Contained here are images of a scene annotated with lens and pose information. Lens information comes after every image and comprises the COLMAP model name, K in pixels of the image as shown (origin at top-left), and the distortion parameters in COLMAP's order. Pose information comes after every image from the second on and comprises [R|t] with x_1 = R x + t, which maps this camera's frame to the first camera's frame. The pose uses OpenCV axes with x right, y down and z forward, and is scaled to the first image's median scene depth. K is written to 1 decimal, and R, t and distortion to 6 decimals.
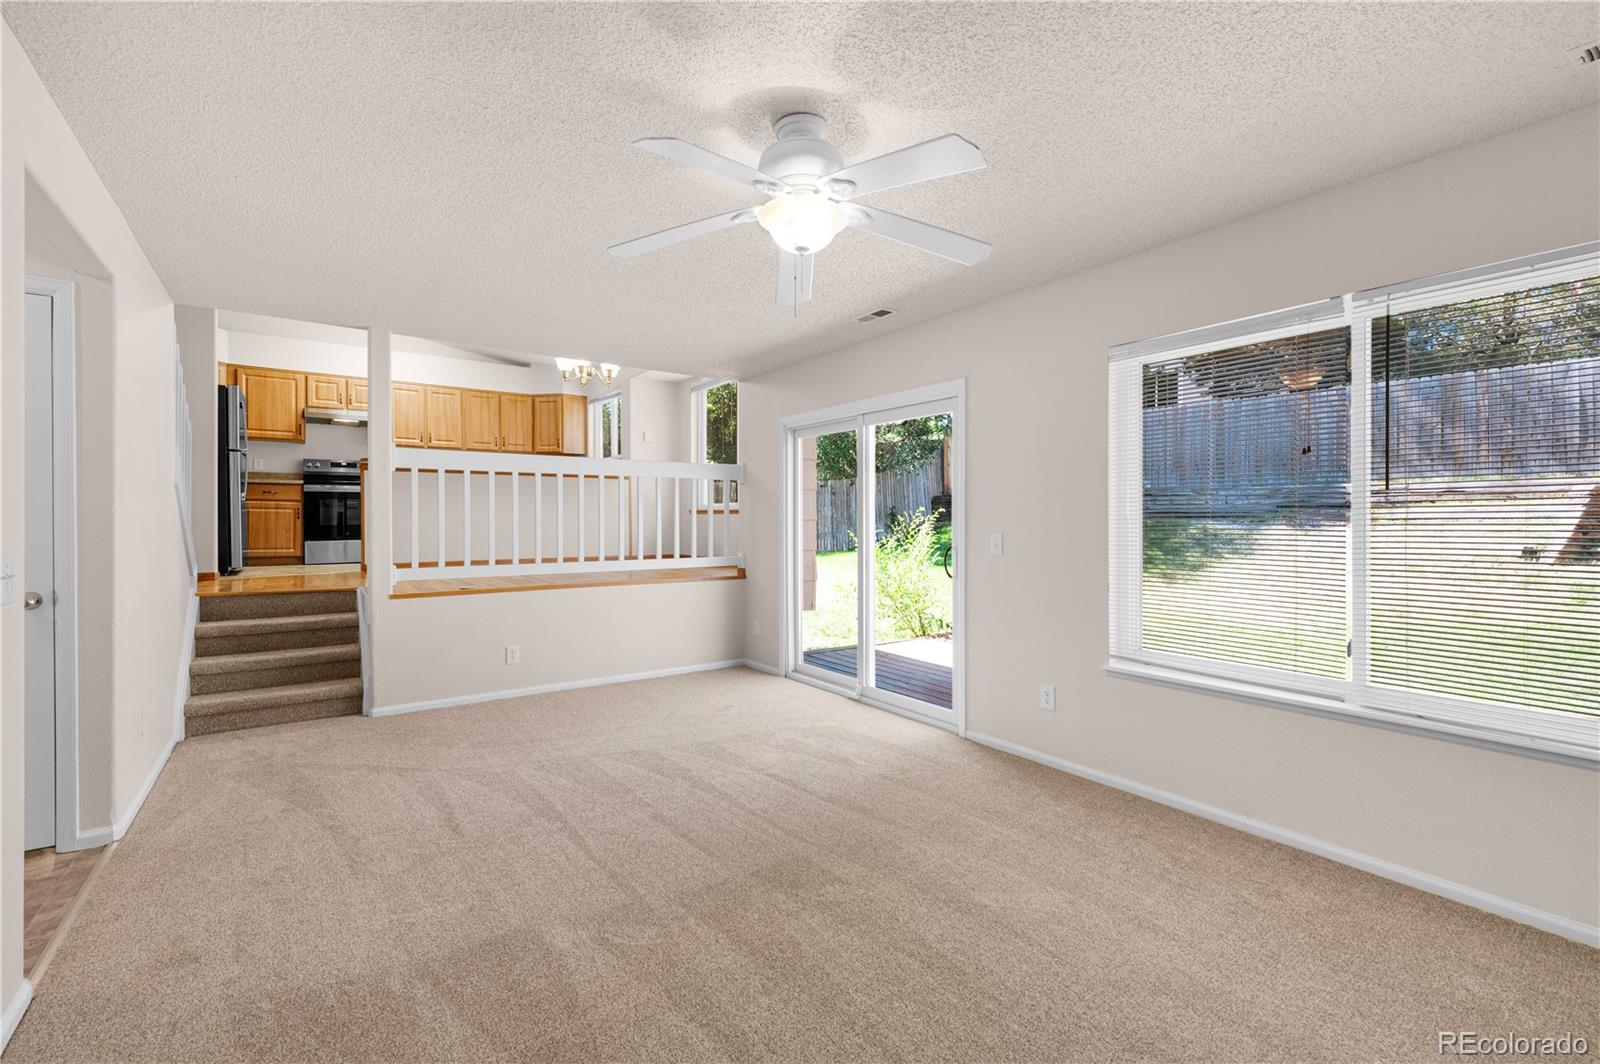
lens RADIAL K [[694.4, 0, 785.1], [0, 694.4, 529.9], [0, 0, 1]] dist [0.016354, -0.000268]
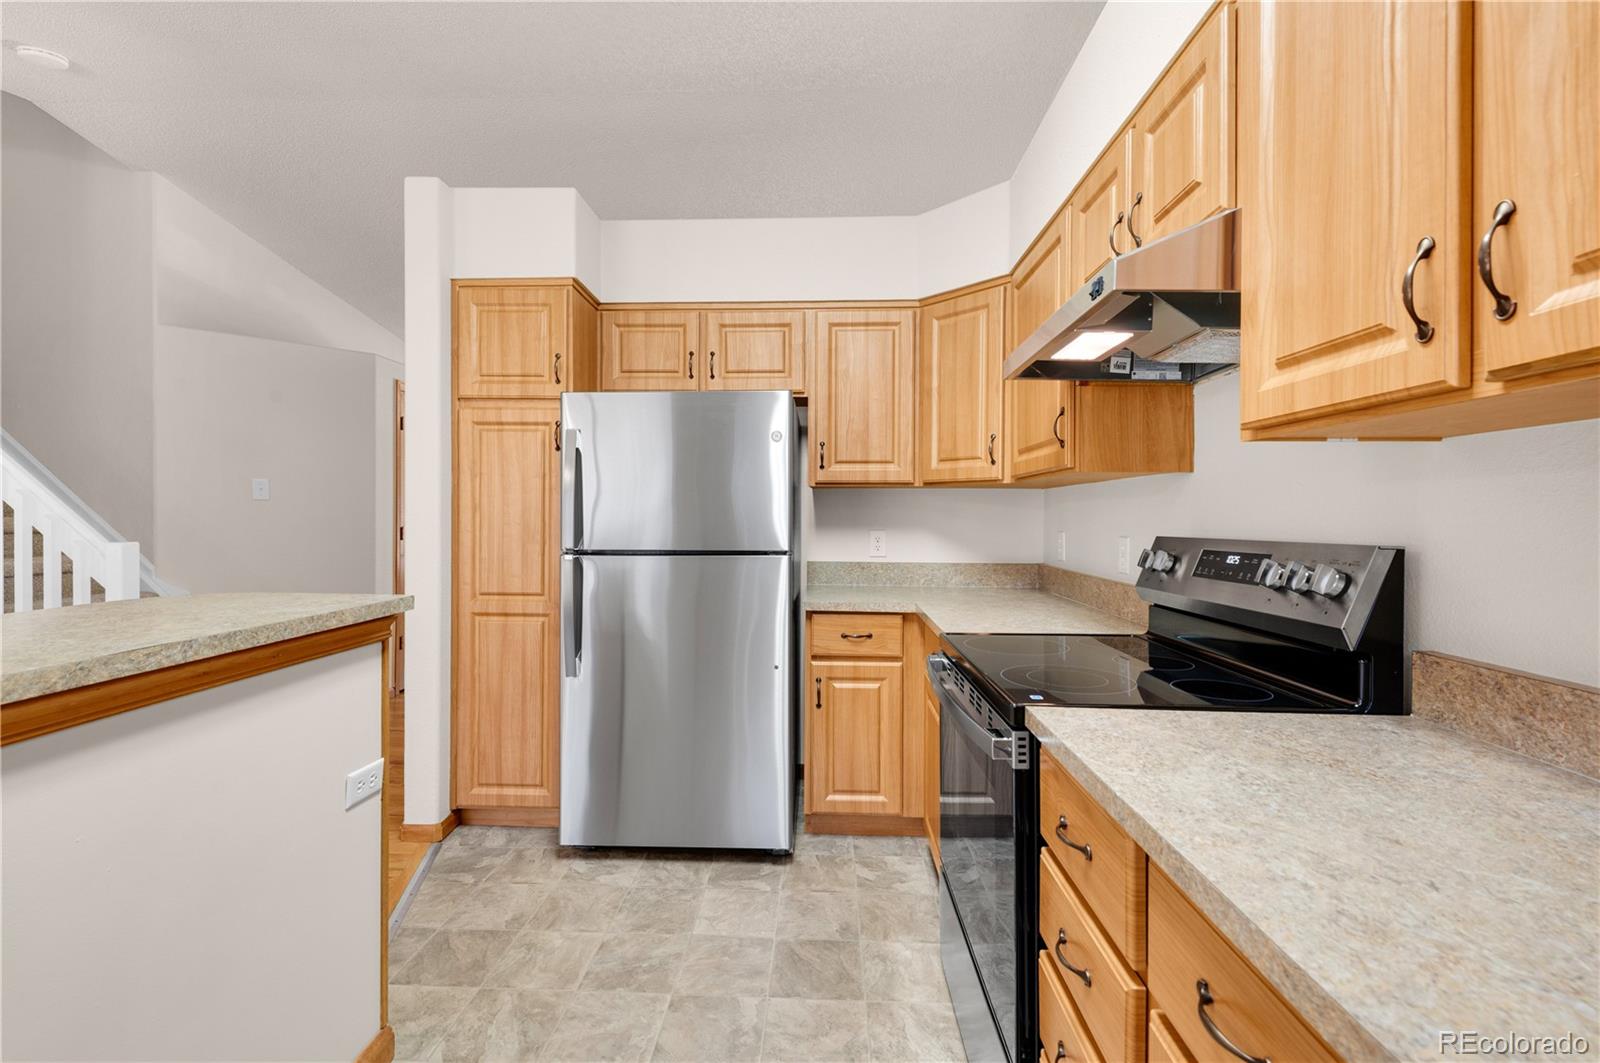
lens RADIAL K [[691.1, 0, 783.7], [0, 691.1, 516.0], [0, 0, 1]] dist [0.023619, -0.010708]
pose [[-0.615794, -0.003642, -0.787899, -0.680006], [-0.015089, 0.999860, 0.007172, -0.176271], [0.787763, 0.016305, -0.615763, 1.704725]]
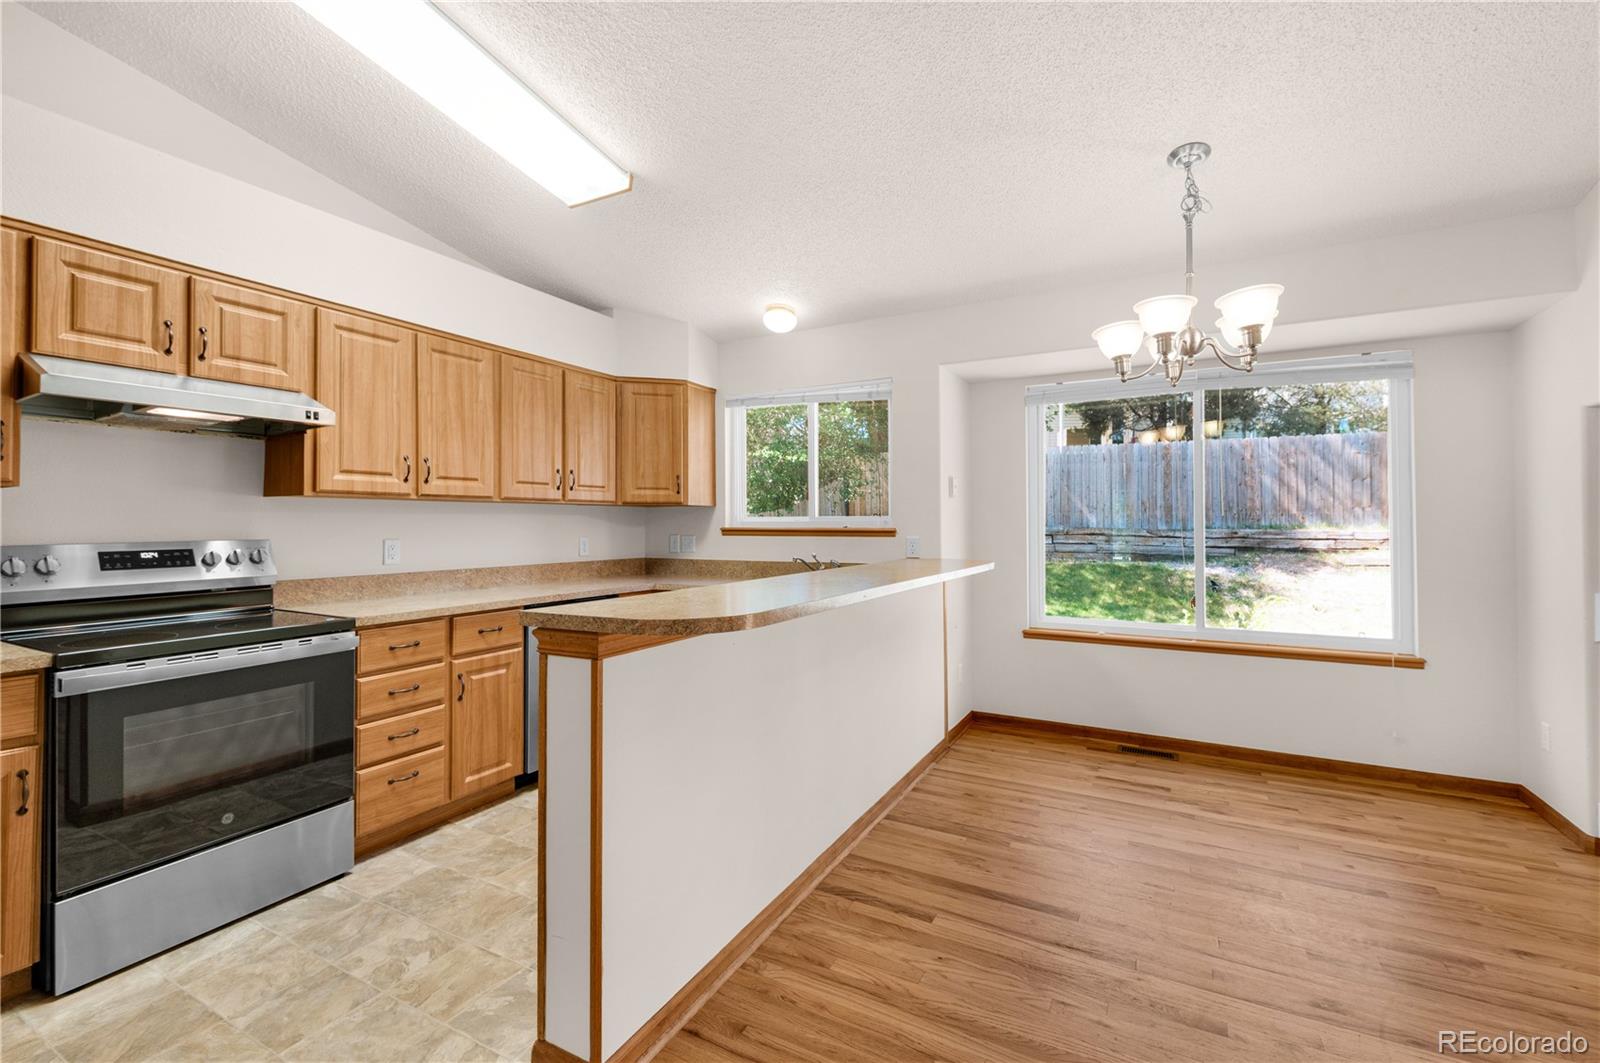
lens RADIAL K [[685.9, 0, 797.7], [0, 685.9, 519.4], [0, 0, 1]] dist [0.017582, -0.010287]
pose [[0.892210, 0.003071, 0.451611, -0.862802], [0.005060, 0.999846, -0.016795, -0.172212], [-0.451593, 0.017270, 0.892057, 1.016744]]
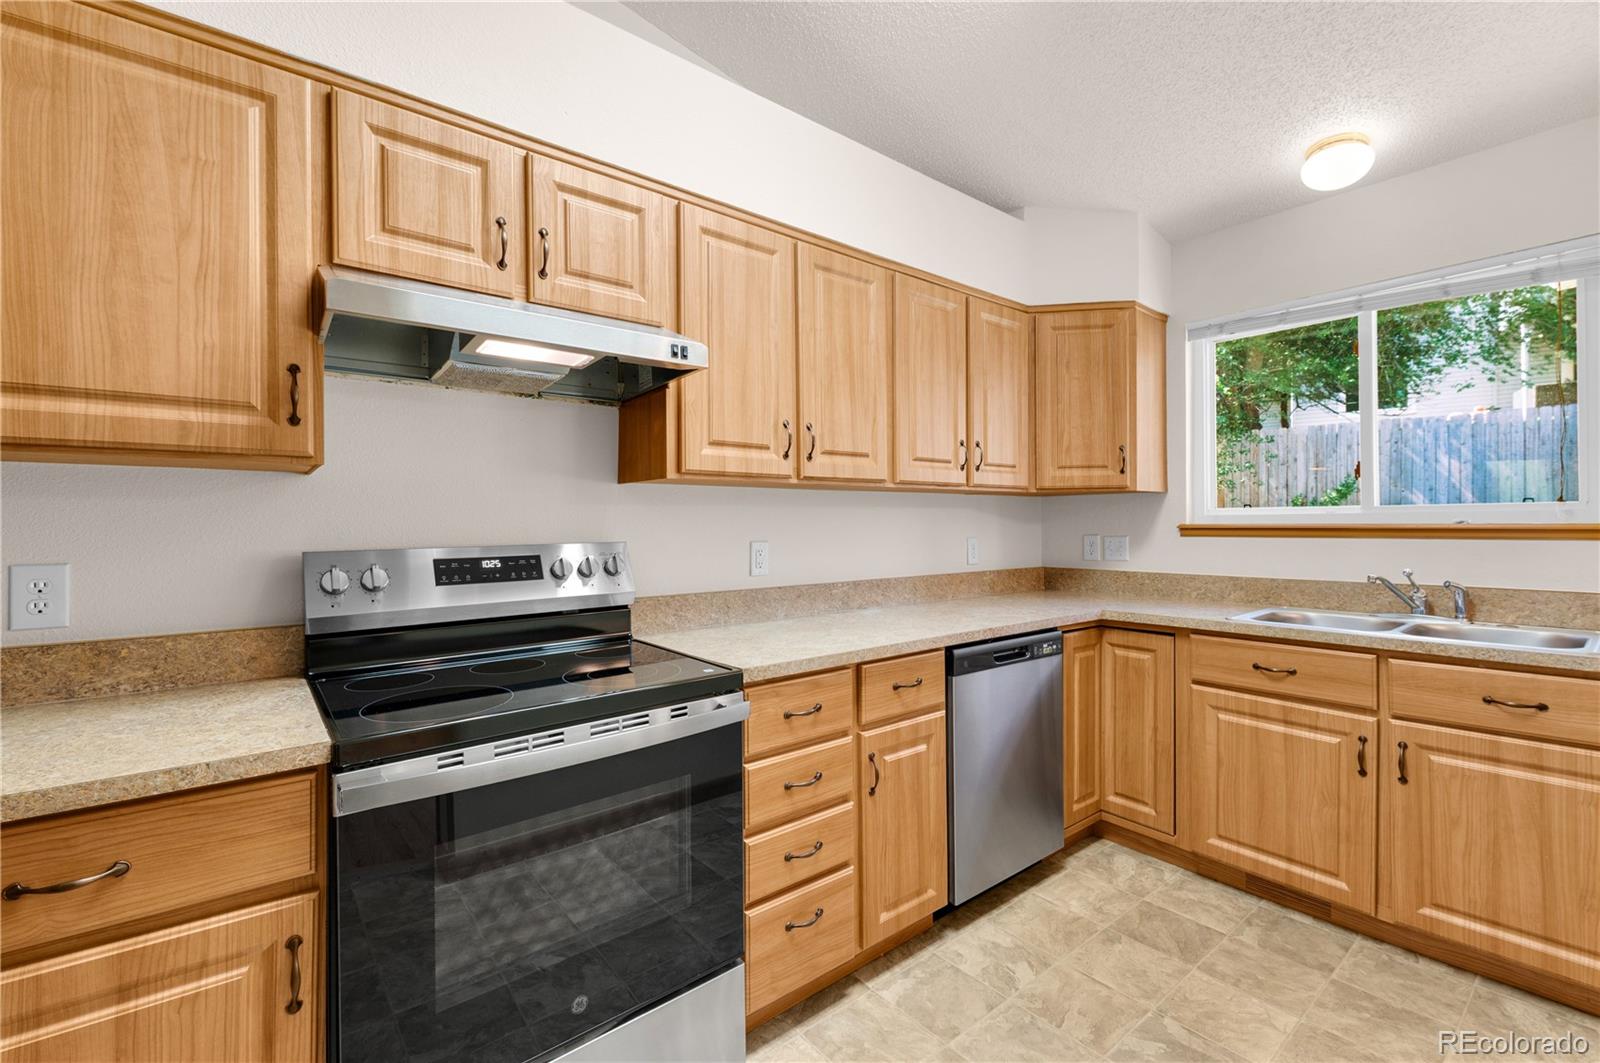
lens RADIAL K [[680.4, 0, 788.5], [0, 680.4, 529.6], [0, 0, 1]] dist [0.004014, 0.000134]
pose [[0.997919, -0.005676, 0.064232, -0.922476], [0.005821, 0.999981, -0.002069, -0.173528], [-0.064219, 0.002439, 0.997933, 1.306362]]
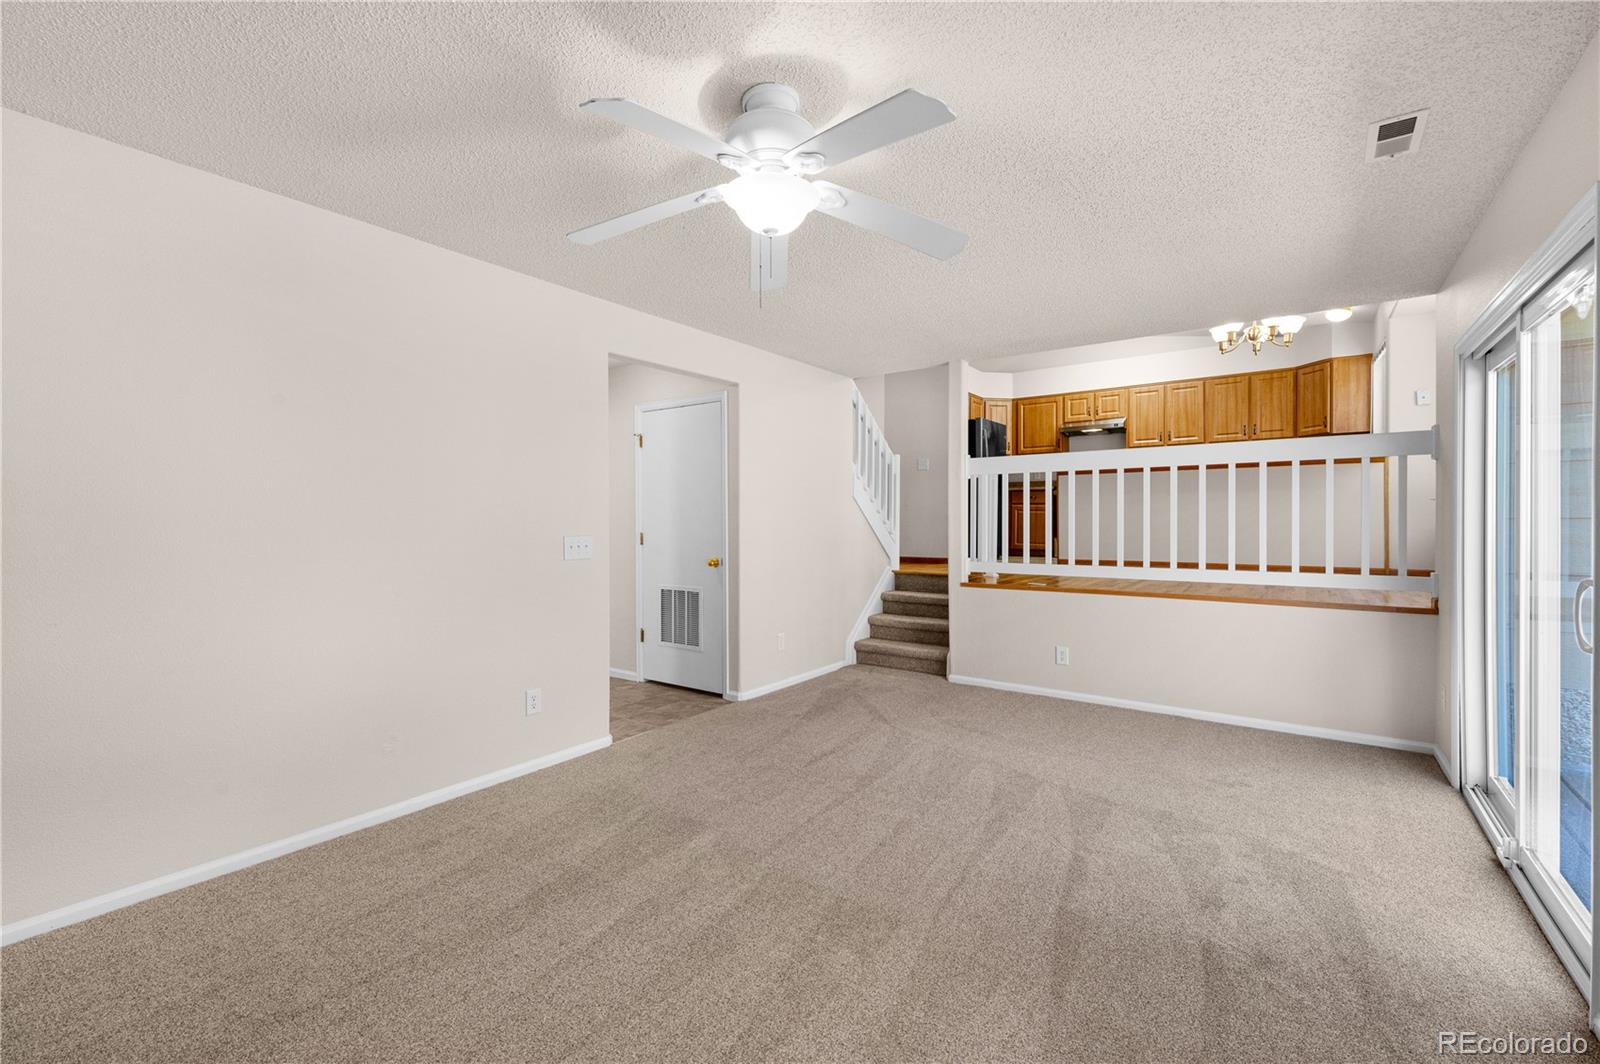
lens RADIAL K [[685.9, 0, 797.7], [0, 685.9, 519.9], [0, 0, 1]] dist [0.017582, -0.010287]
pose [[0.313224, -0.002507, -0.949676, 0.430550], [-0.010959, 0.999920, -0.006254, -0.002789], [0.949616, 0.012367, 0.313171, 0.346174]]
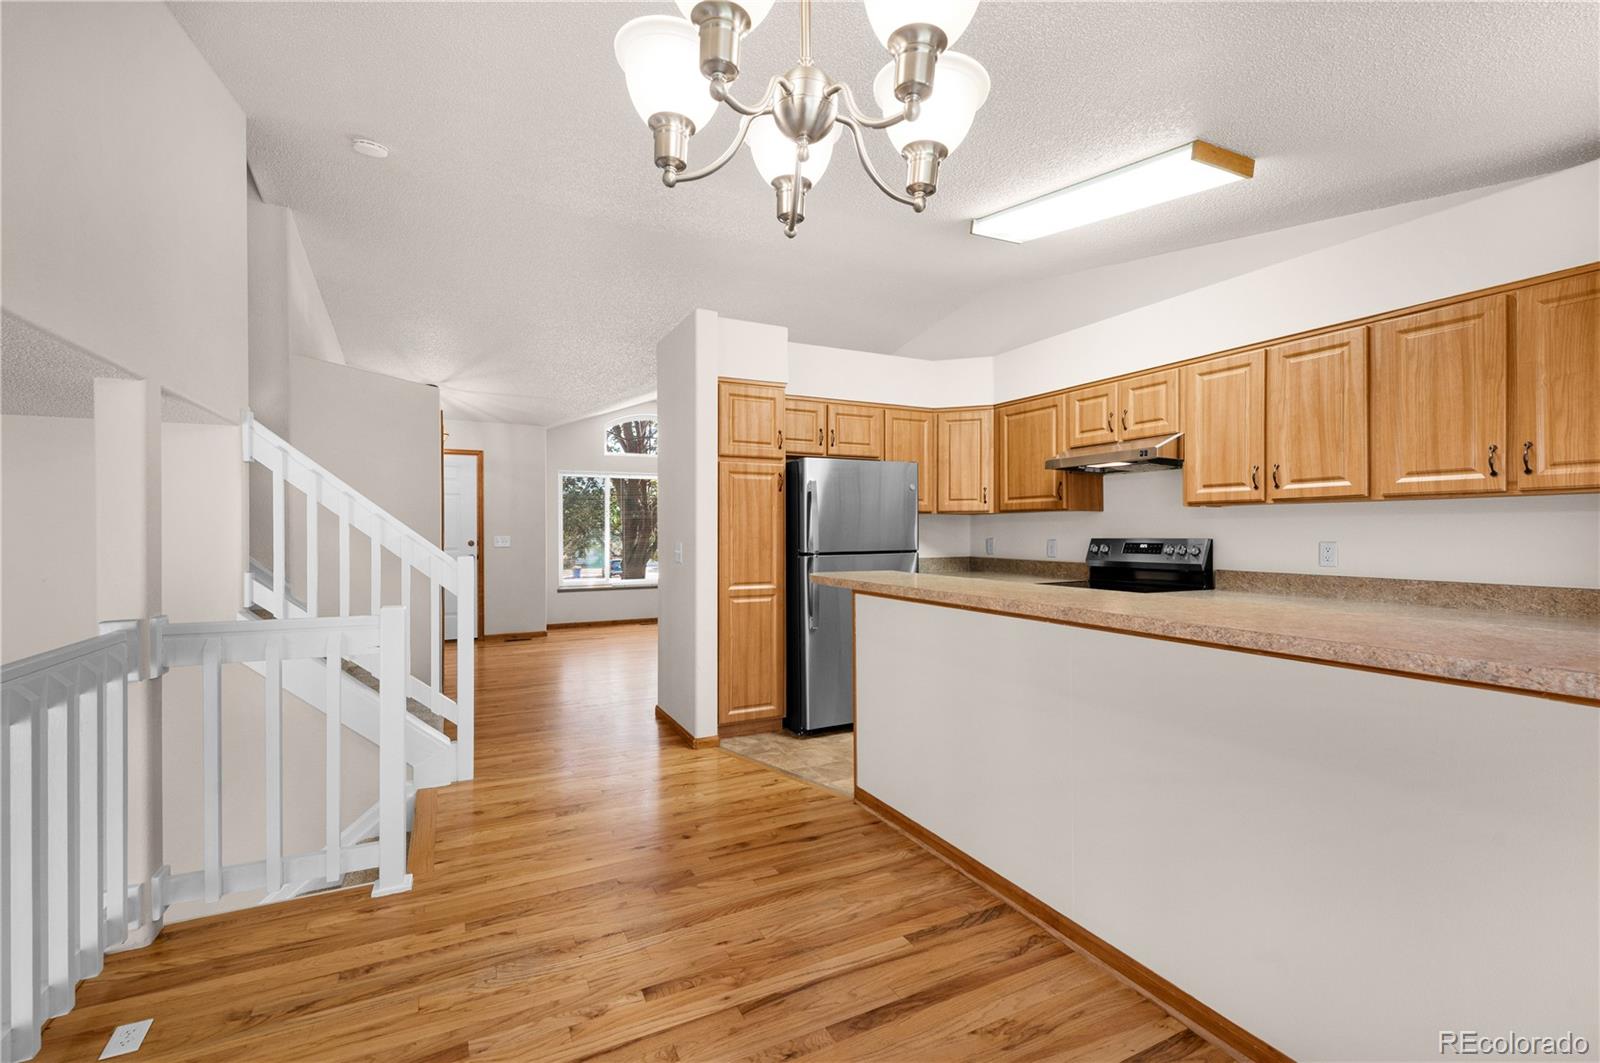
lens RADIAL K [[694.4, 0, 785.1], [0, 694.4, 529.4], [0, 0, 1]] dist [0.016354, -0.000268]
pose [[-0.154854, -0.001495, -0.987936, -0.143779], [-0.009696, 0.999953, 0.000006, -0.173249], [0.987890, 0.009580, -0.154861, 1.369503]]
